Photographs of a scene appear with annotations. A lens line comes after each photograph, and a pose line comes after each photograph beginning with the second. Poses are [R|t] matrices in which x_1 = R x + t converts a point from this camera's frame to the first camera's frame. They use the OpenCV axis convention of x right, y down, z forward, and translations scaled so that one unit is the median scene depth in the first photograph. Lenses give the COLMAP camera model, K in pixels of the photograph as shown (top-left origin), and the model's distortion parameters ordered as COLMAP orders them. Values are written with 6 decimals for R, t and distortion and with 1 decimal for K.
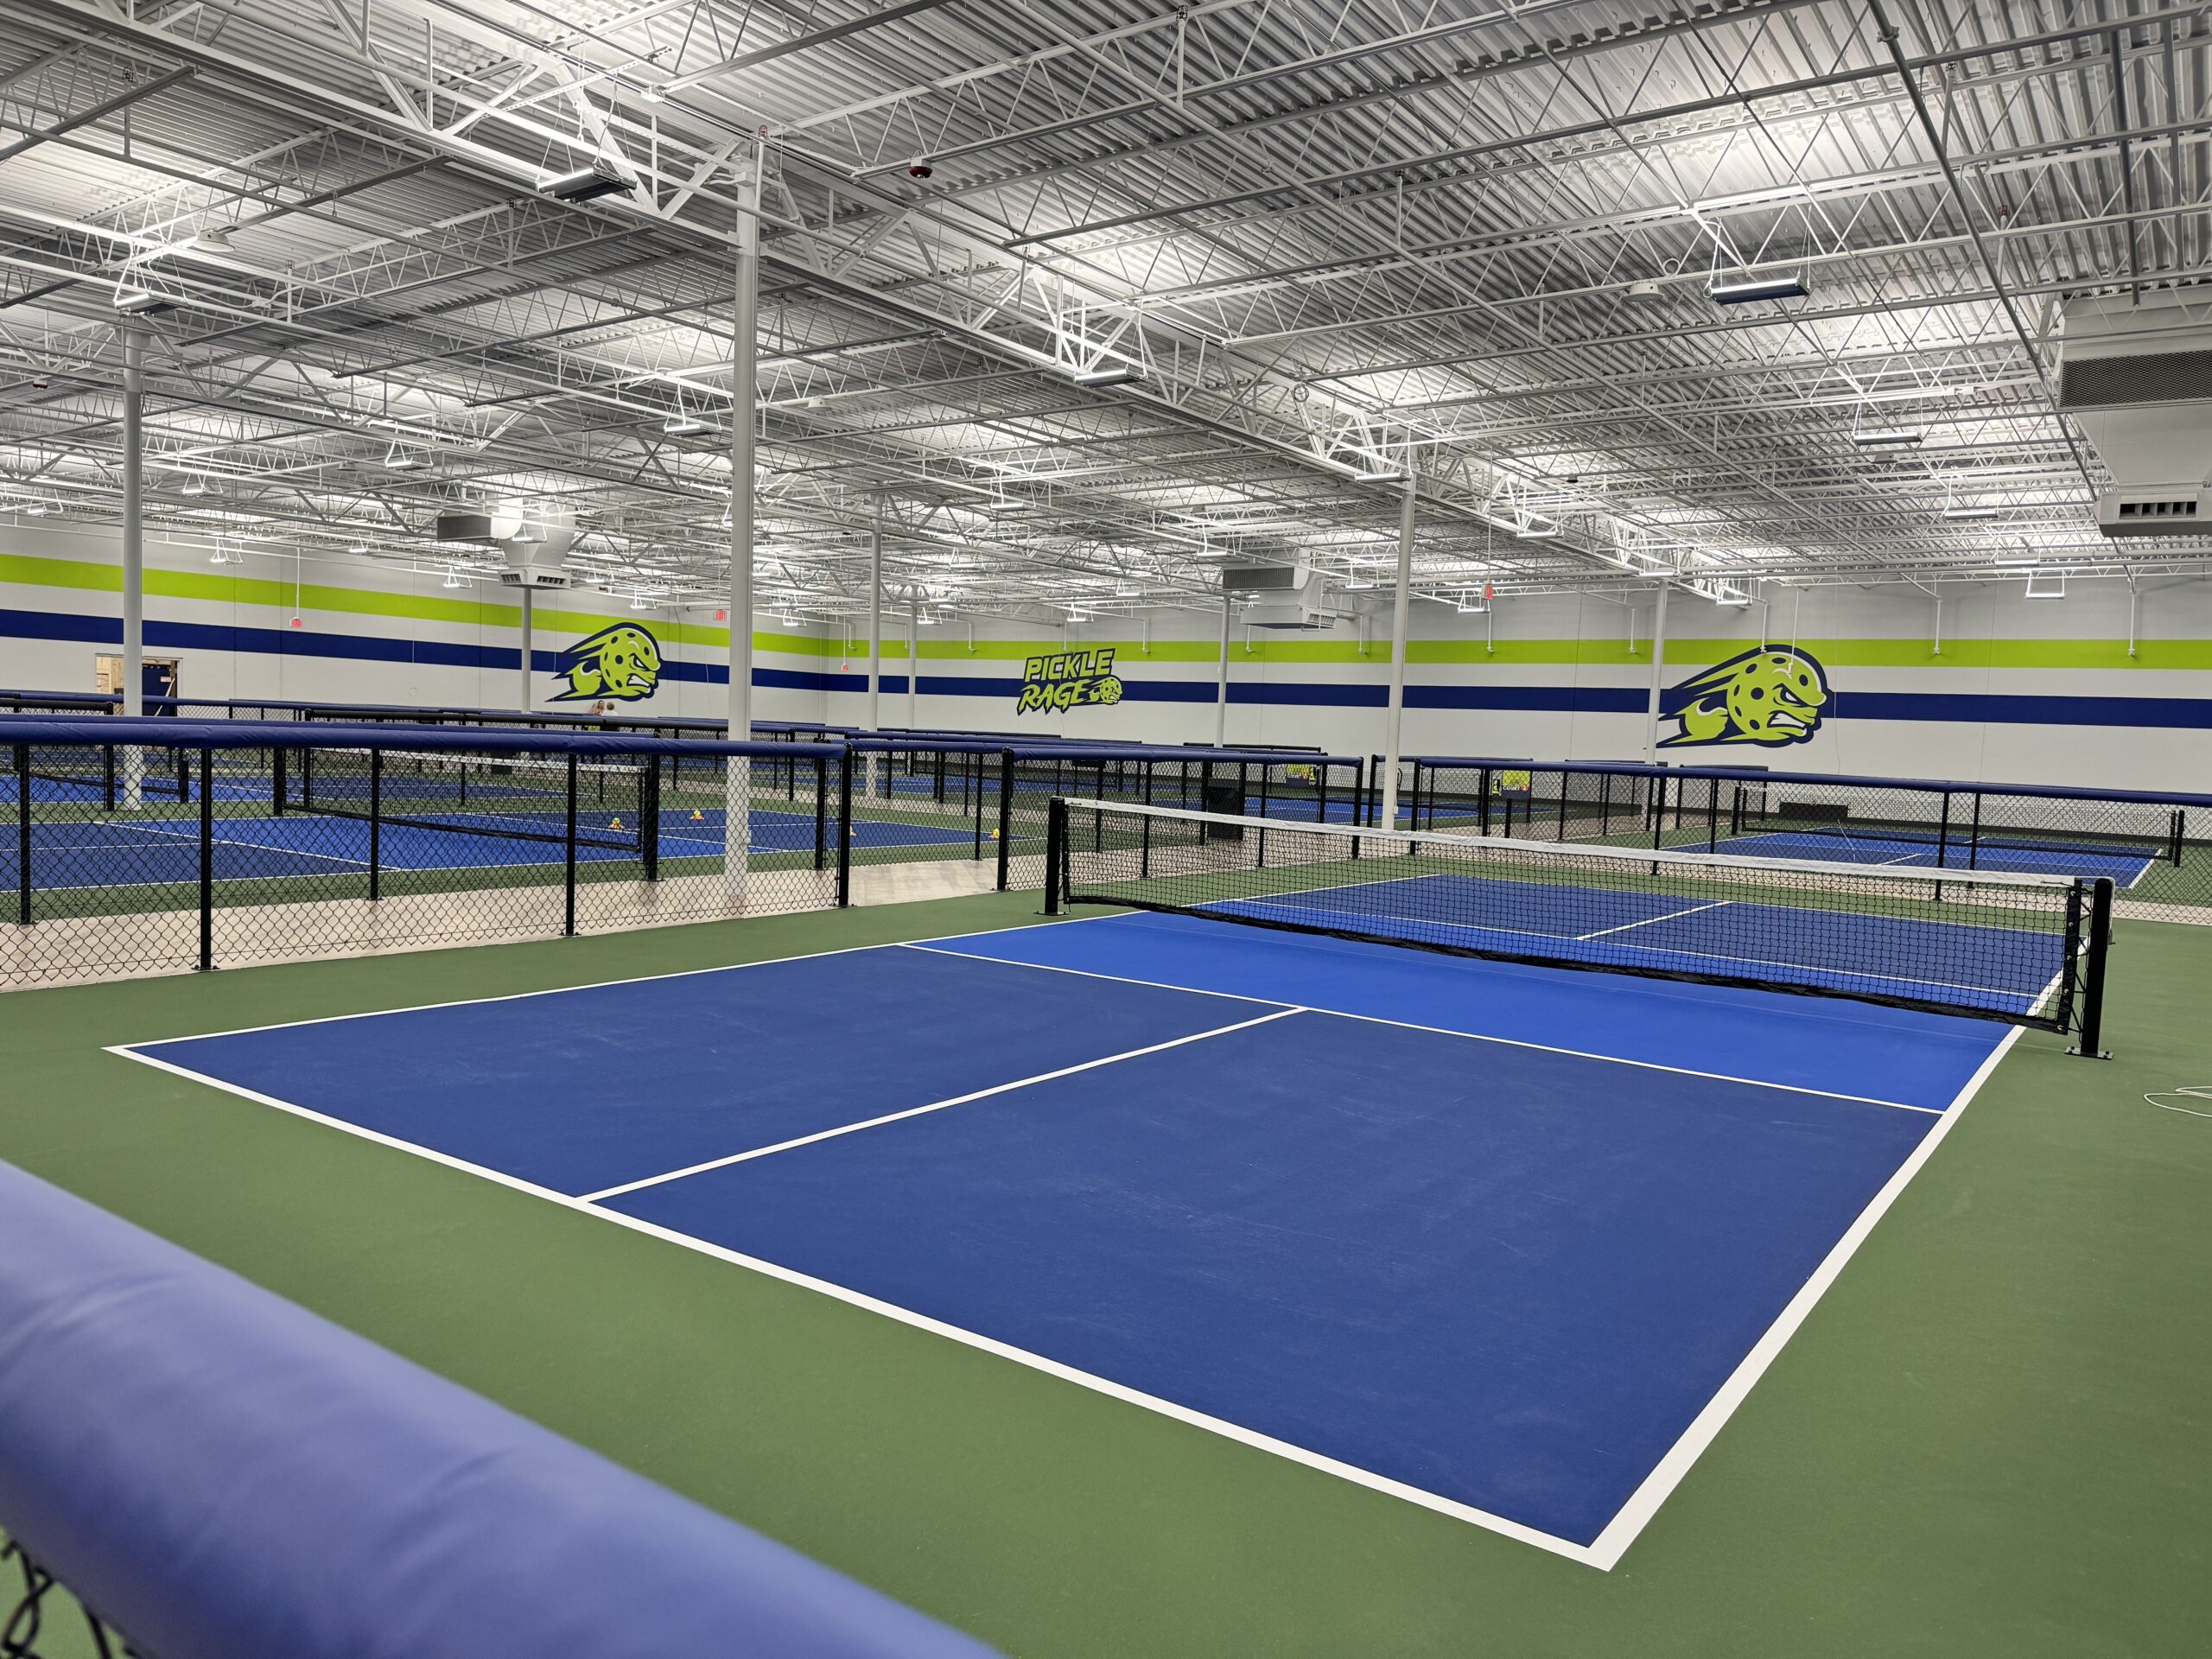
lens RADIAL K [[1547.8, 0, 1105.5], [0, 1547.8, 823.2], [0, 0, 1]] dist [-0.000469, -0.000570]
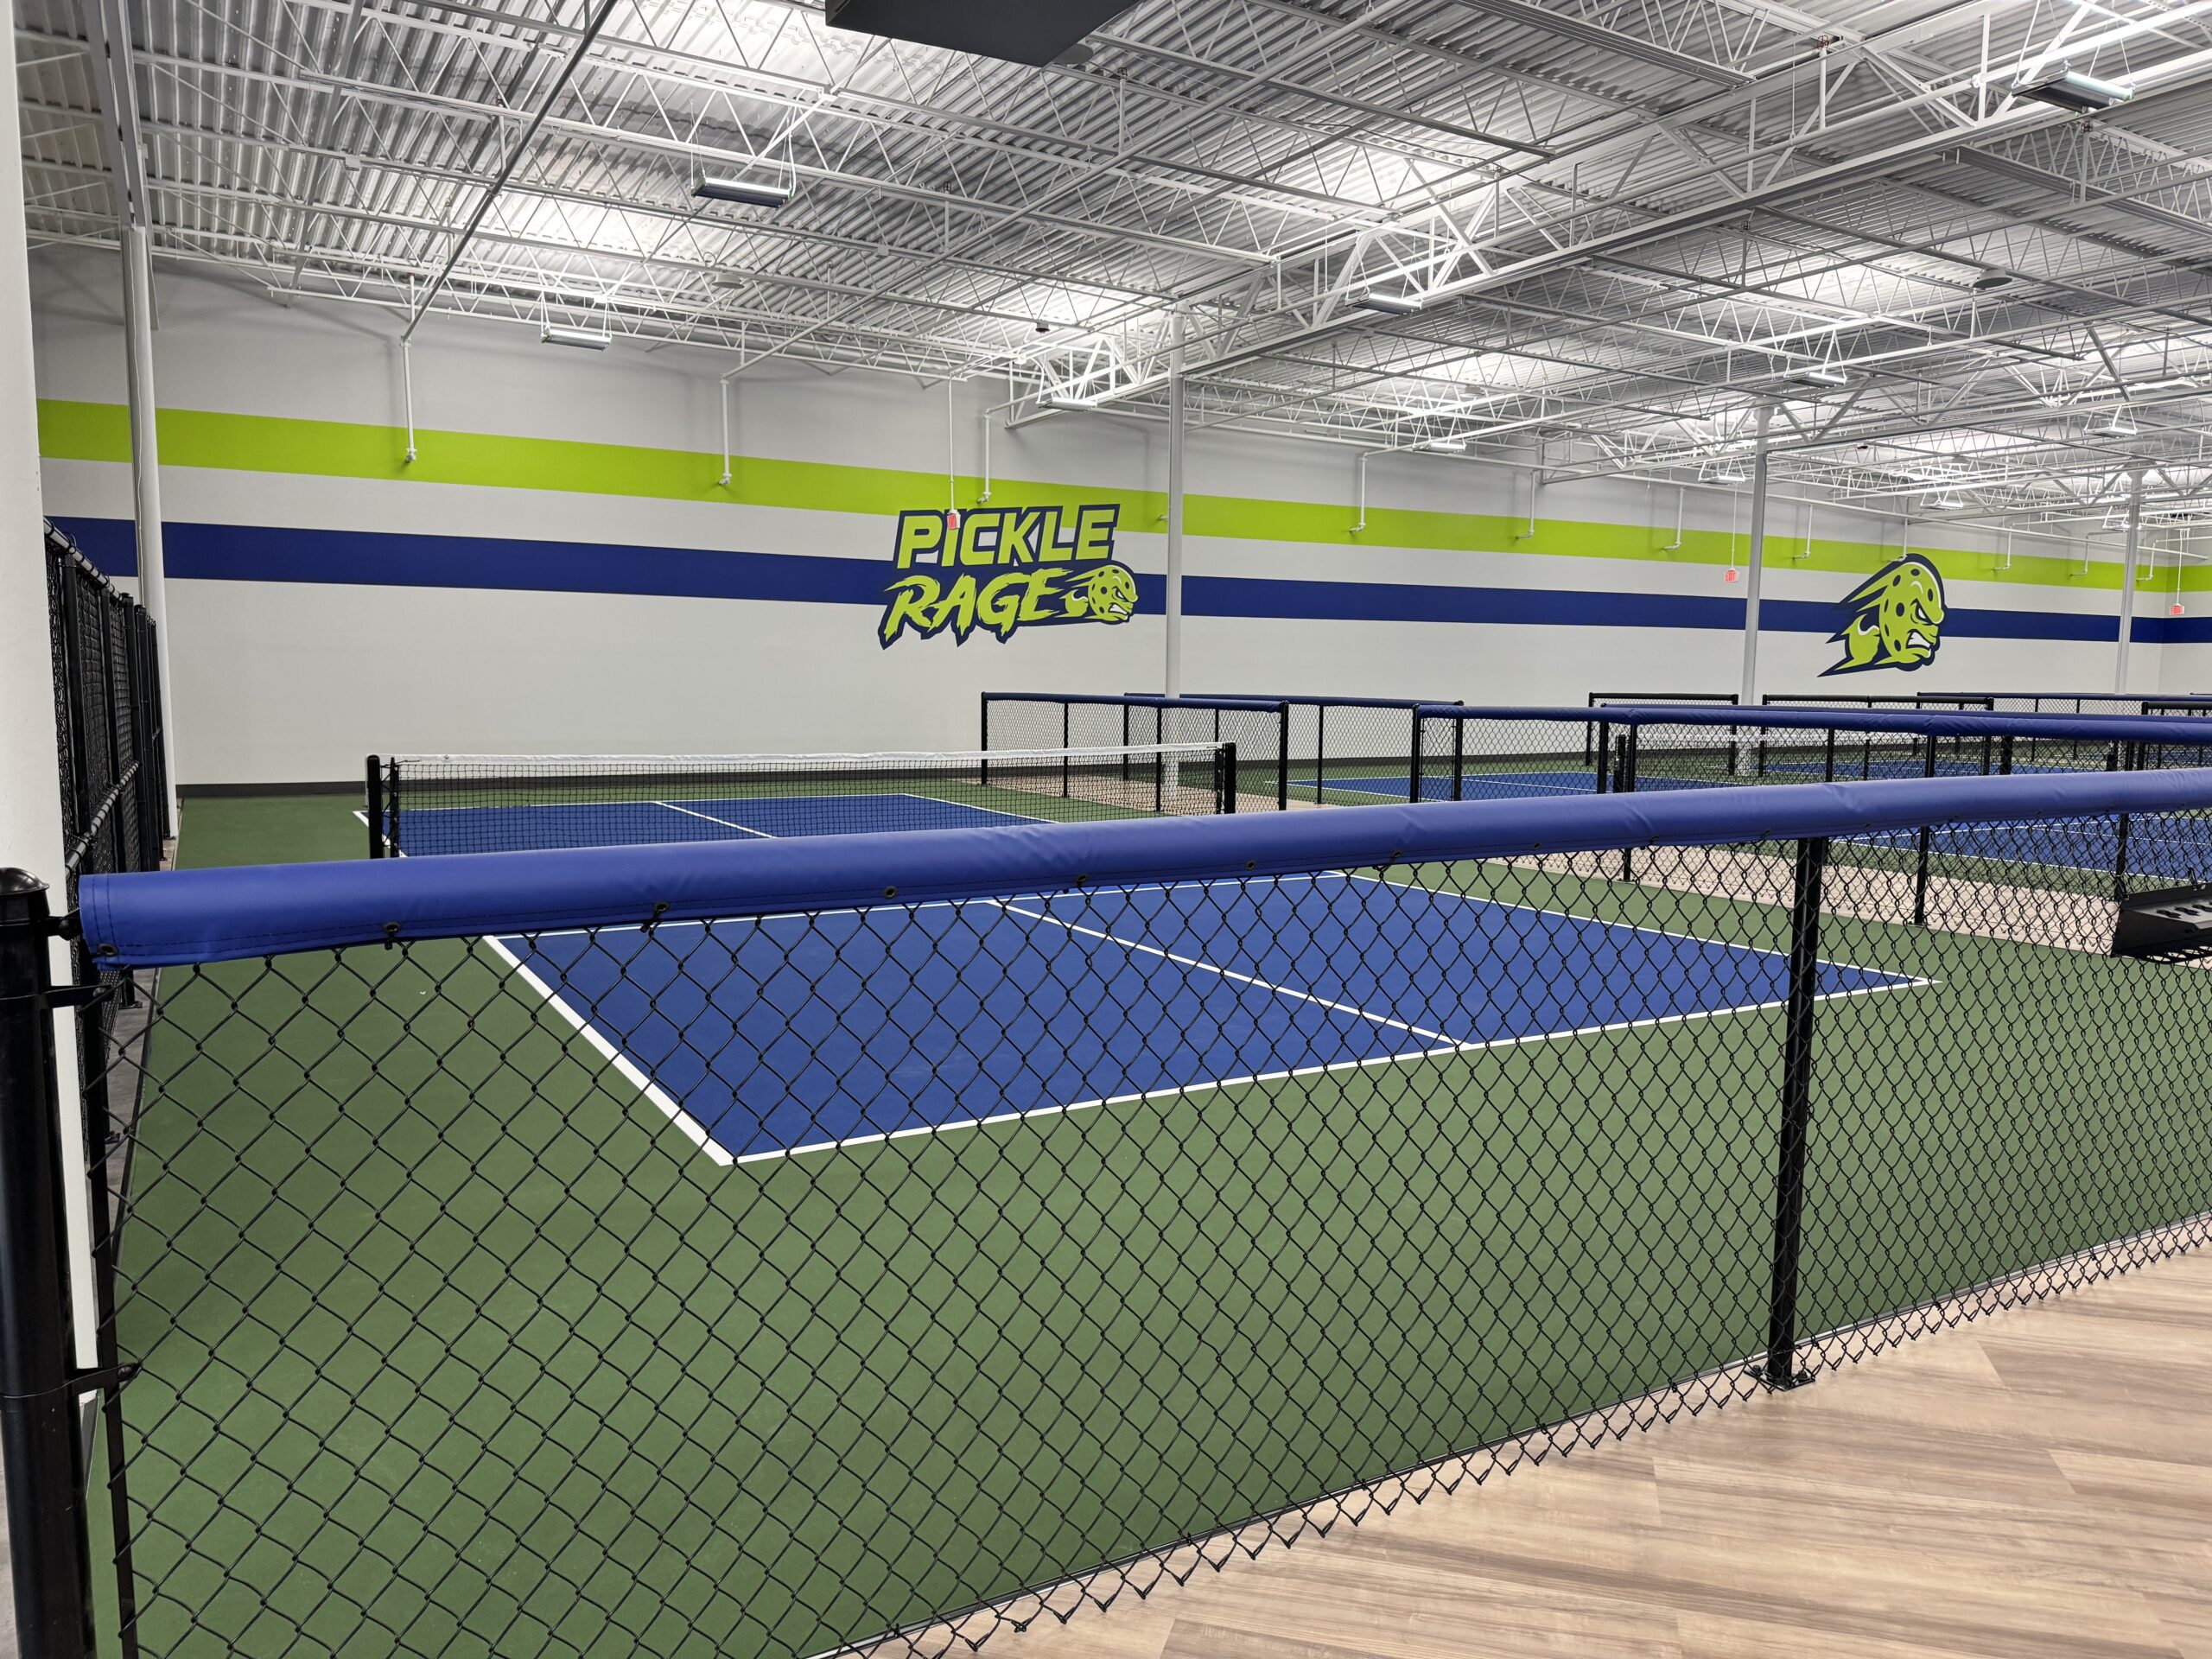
lens RADIAL K [[1547.8, 0, 1110.1], [0, 1547.8, 841.5], [0, 0, 1]] dist [-0.000469, -0.000570]
pose [[0.409571, -0.117028, 0.904741, -0.440421], [0.079082, 0.992559, 0.092587, -0.053713], [-0.908844, 0.033628, 0.415778, 0.803183]]
